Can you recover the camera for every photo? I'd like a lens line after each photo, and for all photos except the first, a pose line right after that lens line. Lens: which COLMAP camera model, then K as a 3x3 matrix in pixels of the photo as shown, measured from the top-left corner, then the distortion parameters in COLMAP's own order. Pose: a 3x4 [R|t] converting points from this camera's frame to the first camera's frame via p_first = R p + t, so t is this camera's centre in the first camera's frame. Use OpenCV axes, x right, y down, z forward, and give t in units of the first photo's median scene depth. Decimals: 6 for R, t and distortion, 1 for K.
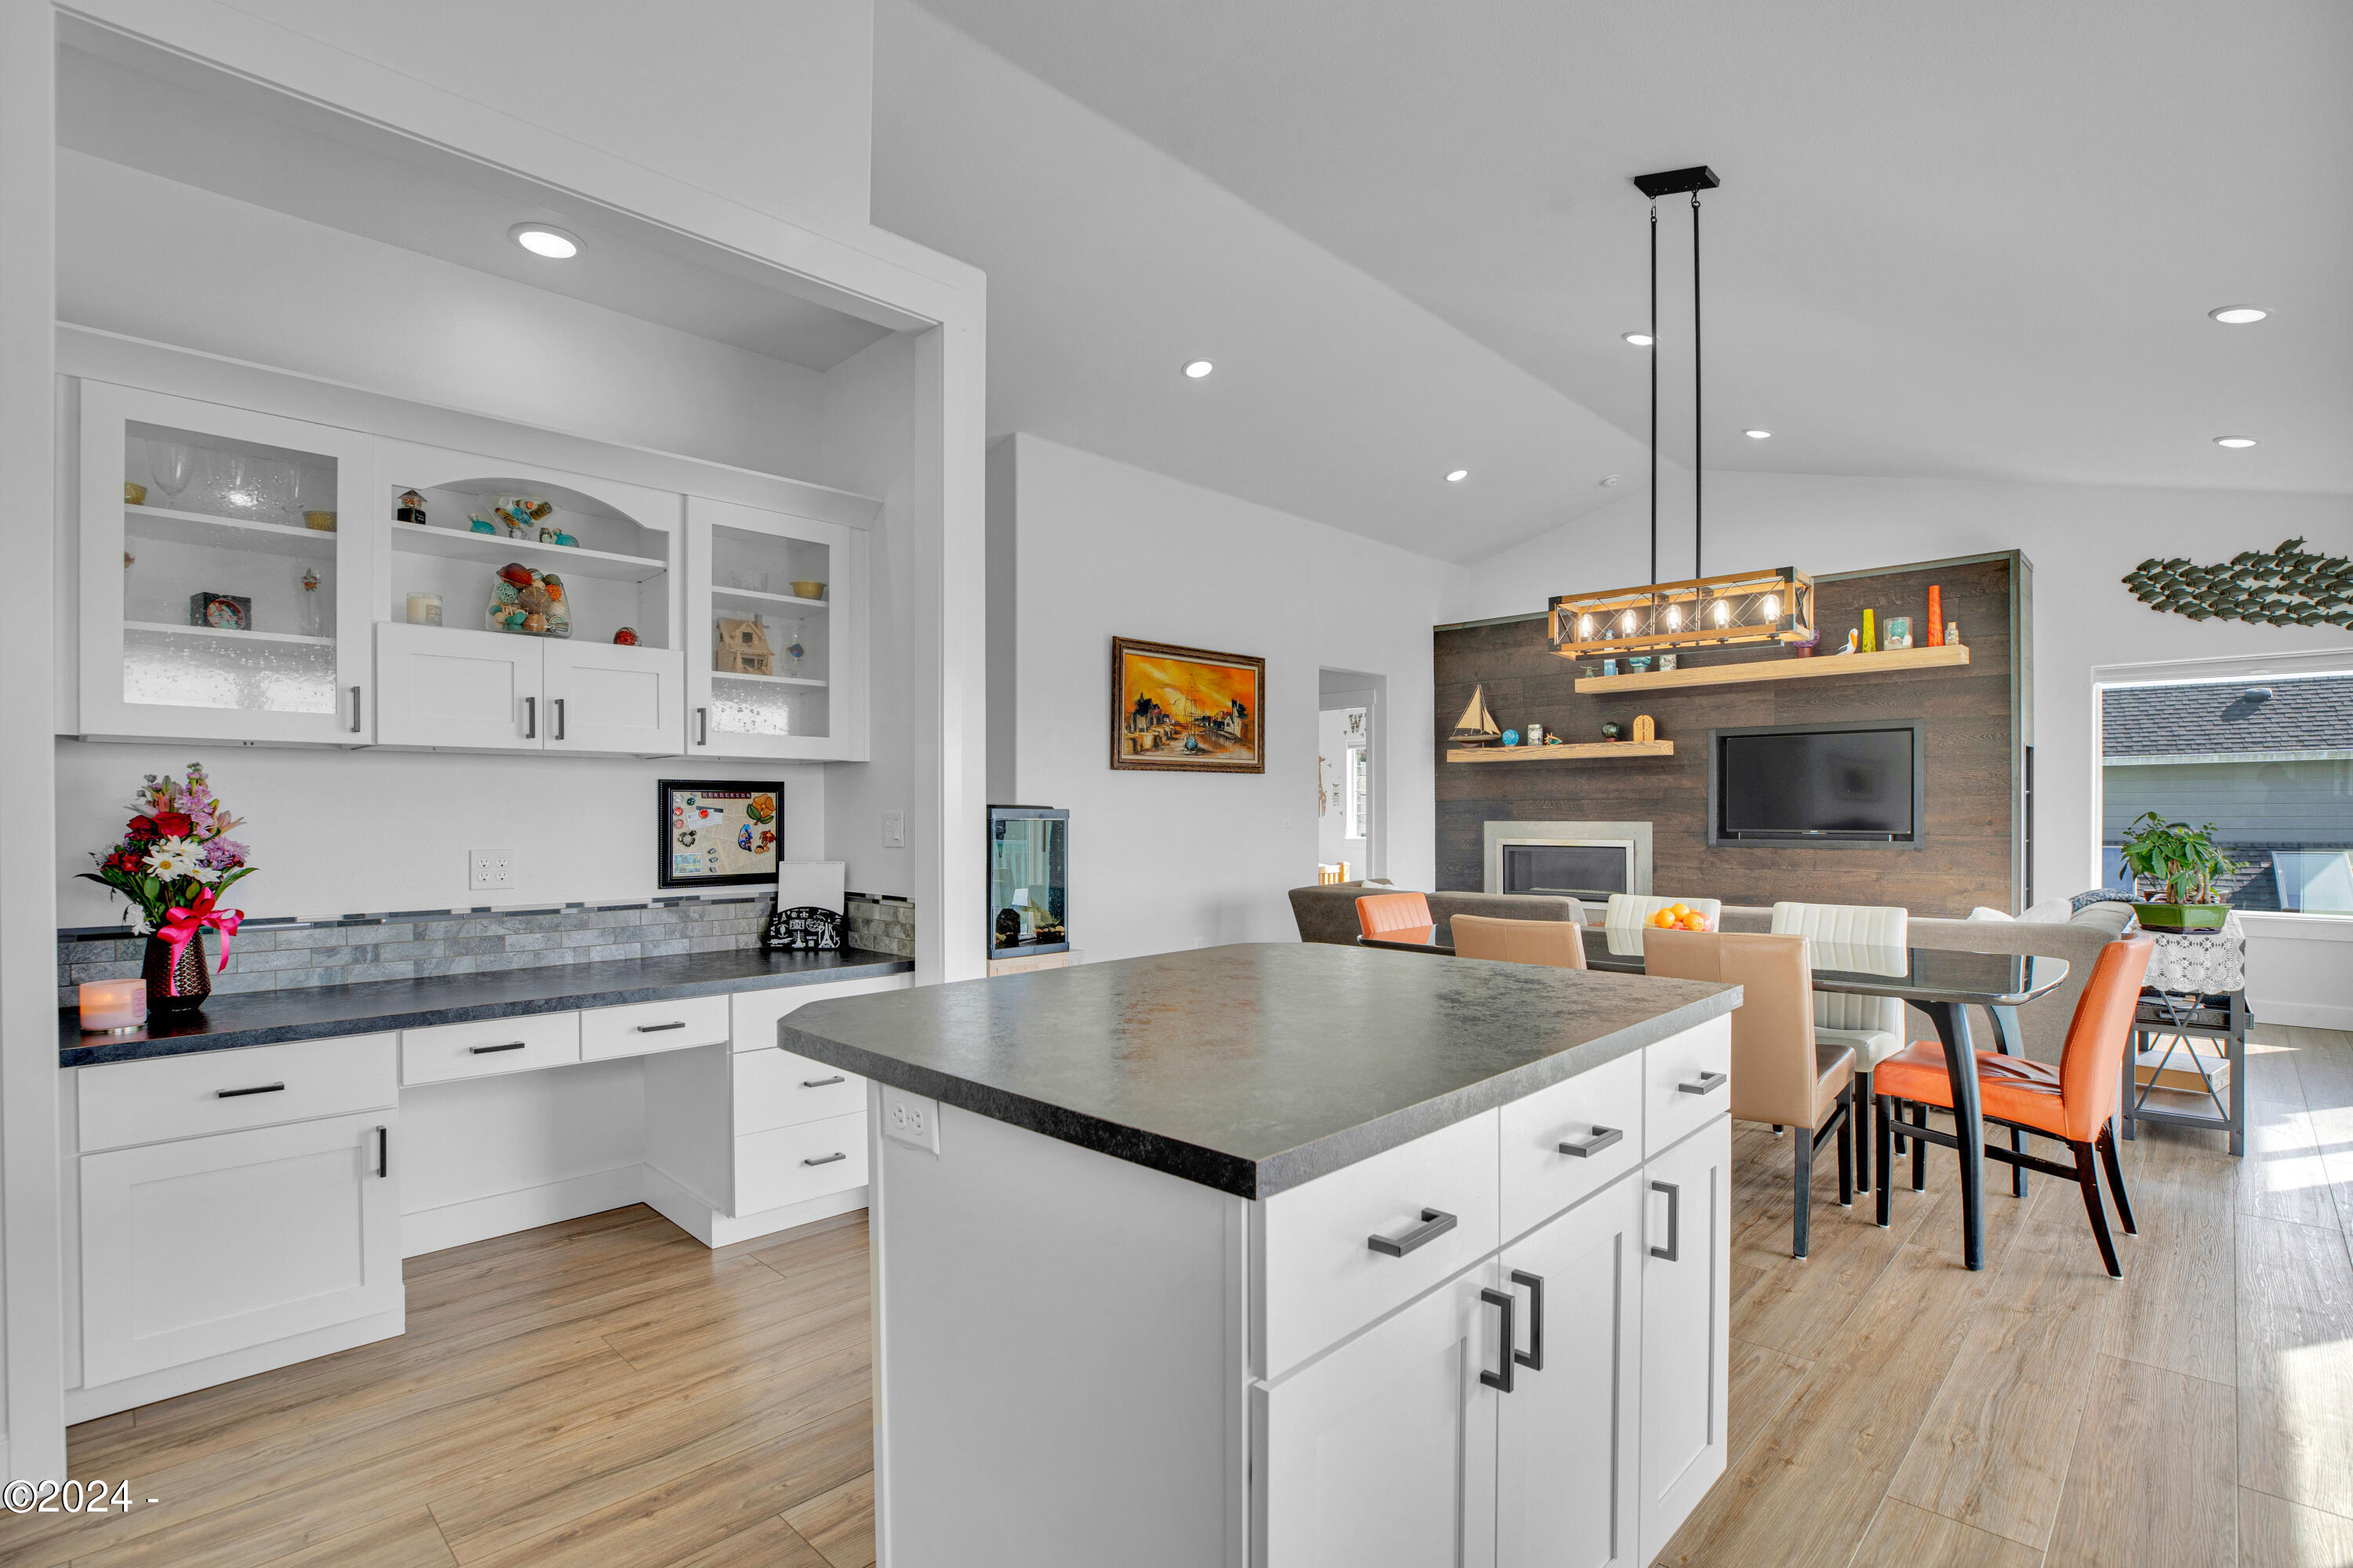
lens RADIAL K [[1097.4, 0, 1175.9], [0, 1097.4, 767.1], [0, 0, 1]] dist [-0.053522, 0.013375]
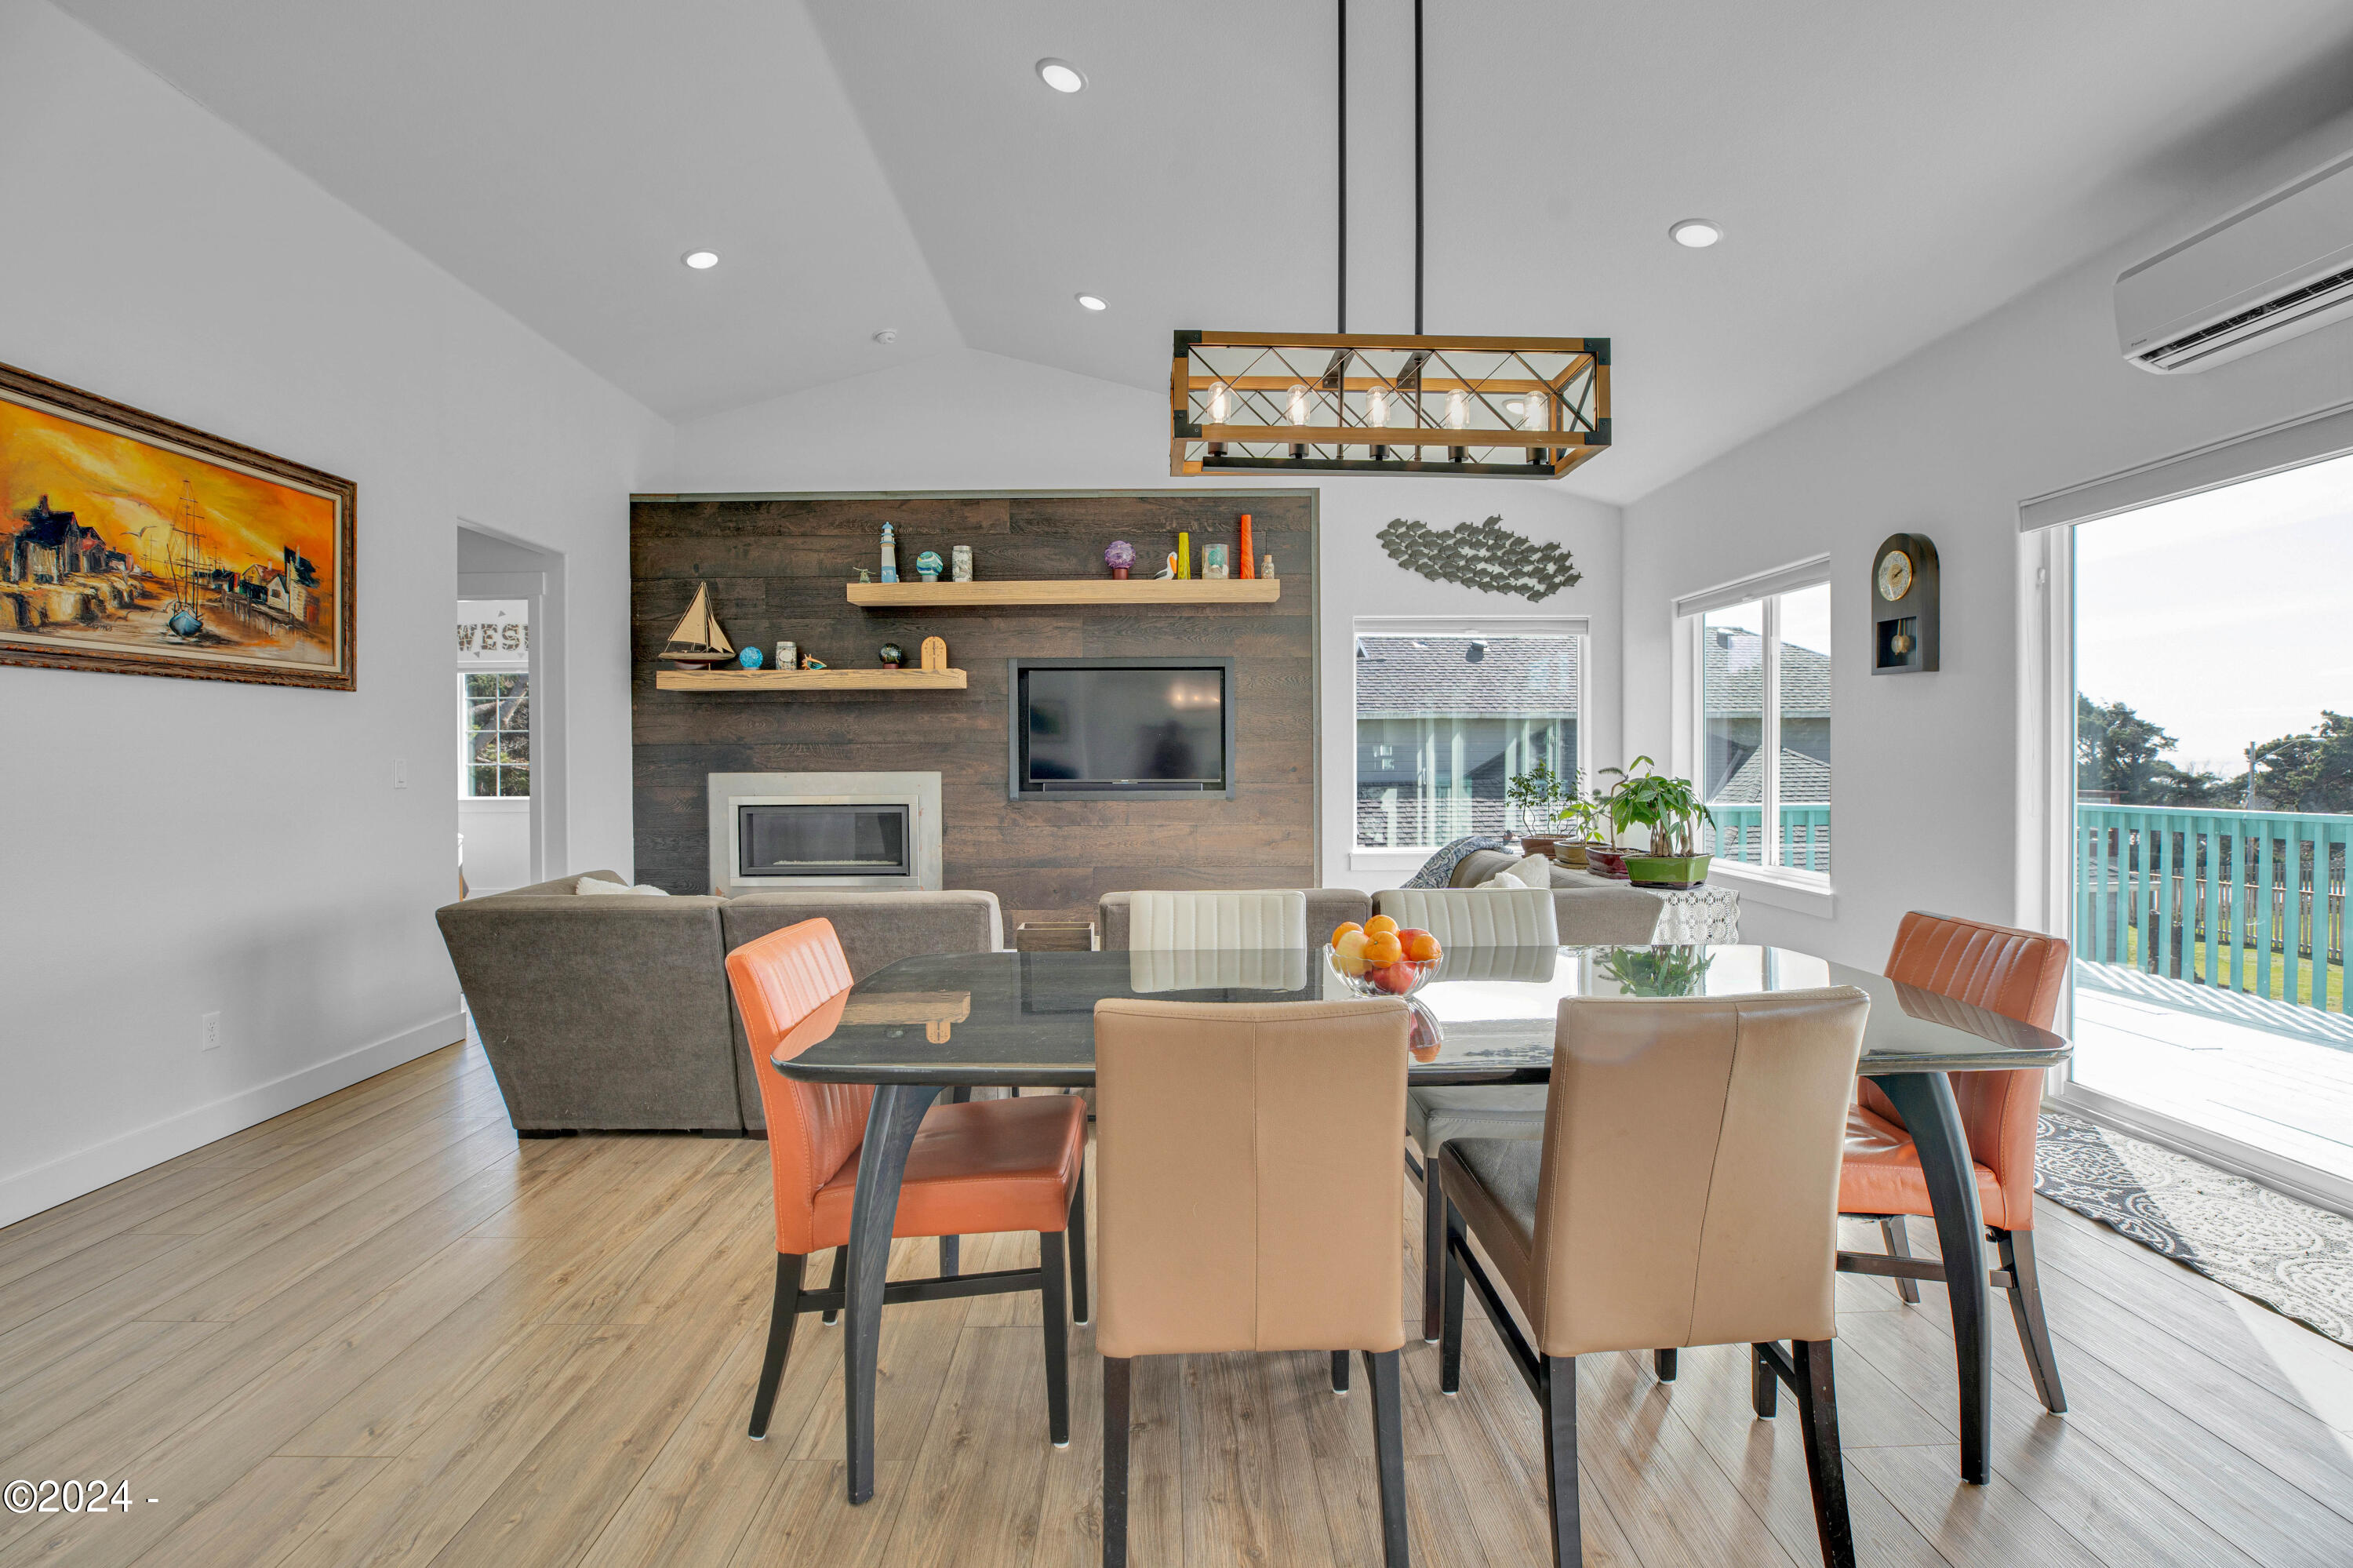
lens RADIAL K [[1097.4, 0, 1175.9], [0, 1097.4, 767.1], [0, 0, 1]] dist [-0.053522, 0.013375]
pose [[0.711080, -0.008631, 0.703058, -0.003659], [-0.023480, 0.999075, 0.036013, 0.015429], [-0.702719, -0.042116, 0.710220, 0.337481]]
